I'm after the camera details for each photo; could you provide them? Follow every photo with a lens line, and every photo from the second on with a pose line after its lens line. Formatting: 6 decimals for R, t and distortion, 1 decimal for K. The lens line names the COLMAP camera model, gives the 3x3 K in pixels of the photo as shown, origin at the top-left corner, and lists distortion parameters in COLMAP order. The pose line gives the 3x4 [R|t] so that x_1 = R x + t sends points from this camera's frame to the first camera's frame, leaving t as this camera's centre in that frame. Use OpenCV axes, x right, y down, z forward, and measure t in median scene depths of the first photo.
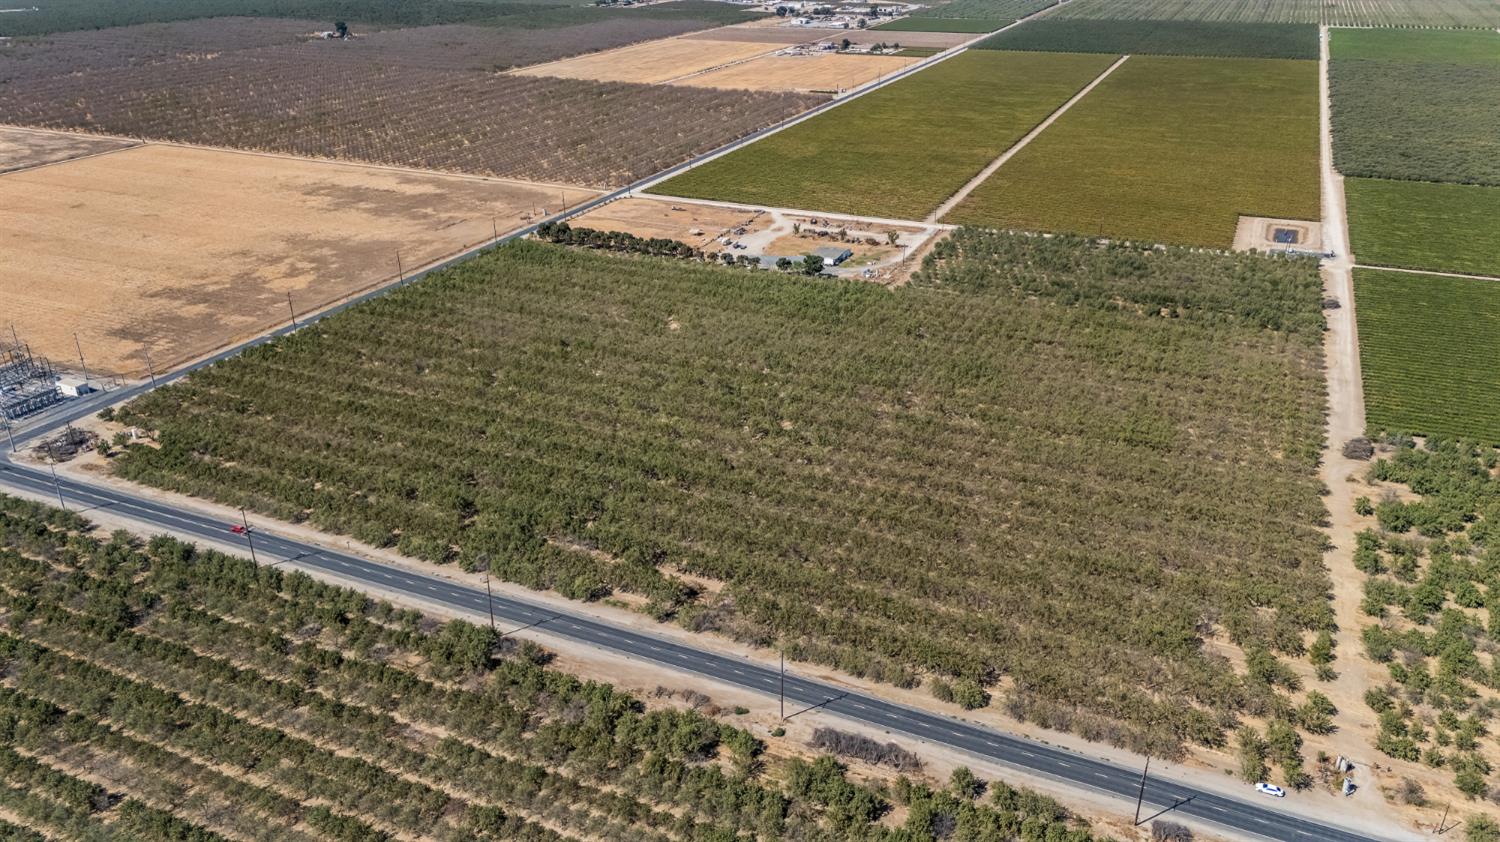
lens RADIAL K [[1077.9, 0, 748.2], [0, 1077.9, 469.6], [0, 0, 1]] dist [0.079438, -0.061070]
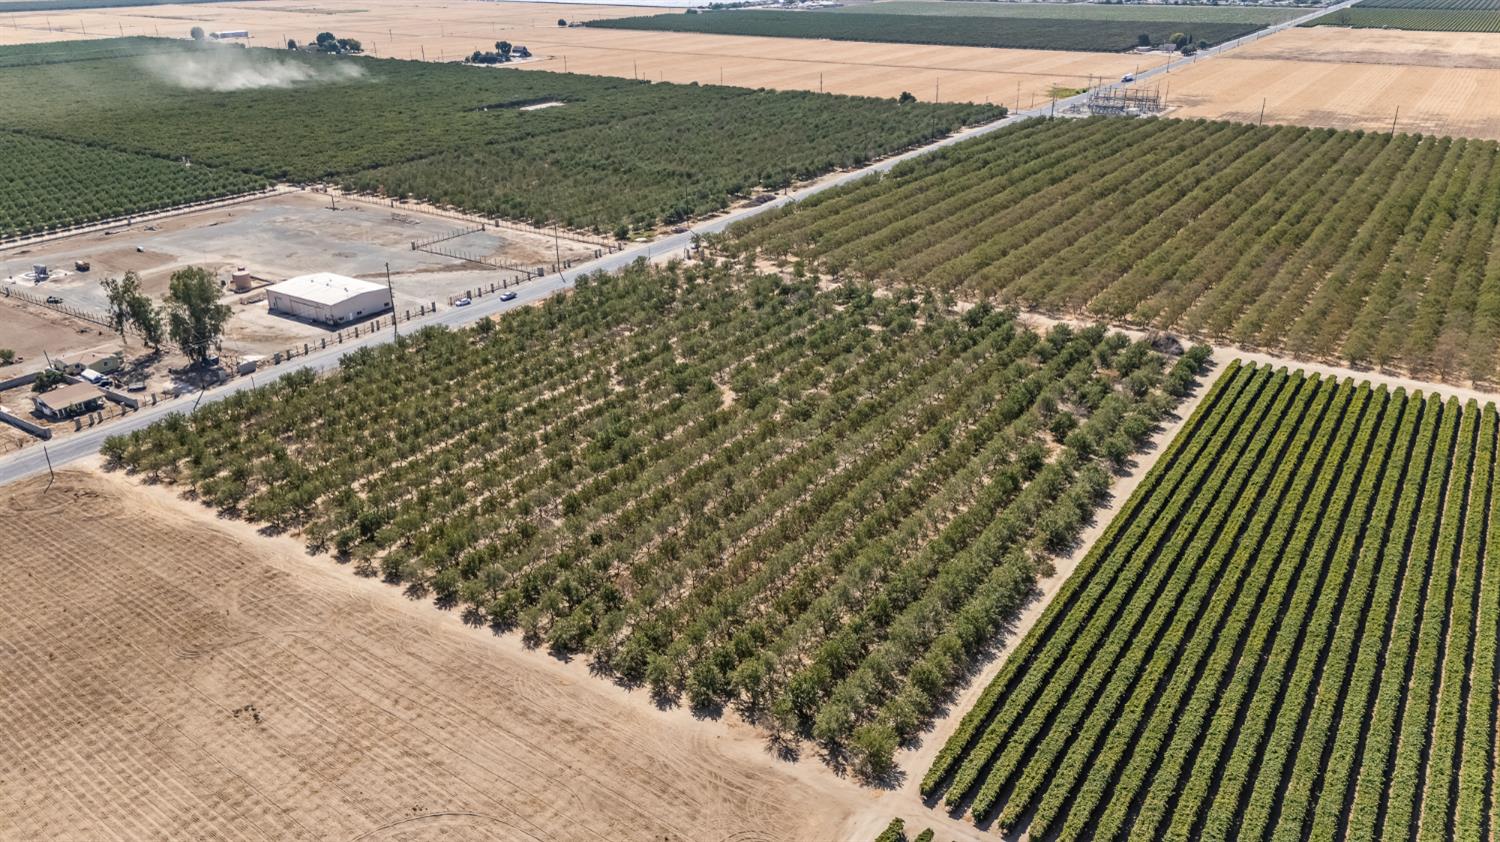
lens RADIAL K [[1097.4, 0, 754.8], [0, 1097.4, 423.4], [0, 0, 1]] dist [0.073187, -0.065106]
pose [[-0.148356, 0.406378, -0.901580, 0.937228], [-0.446196, 0.786093, 0.427746, -0.132218], [0.882553, 0.465740, 0.064703, 0.453916]]
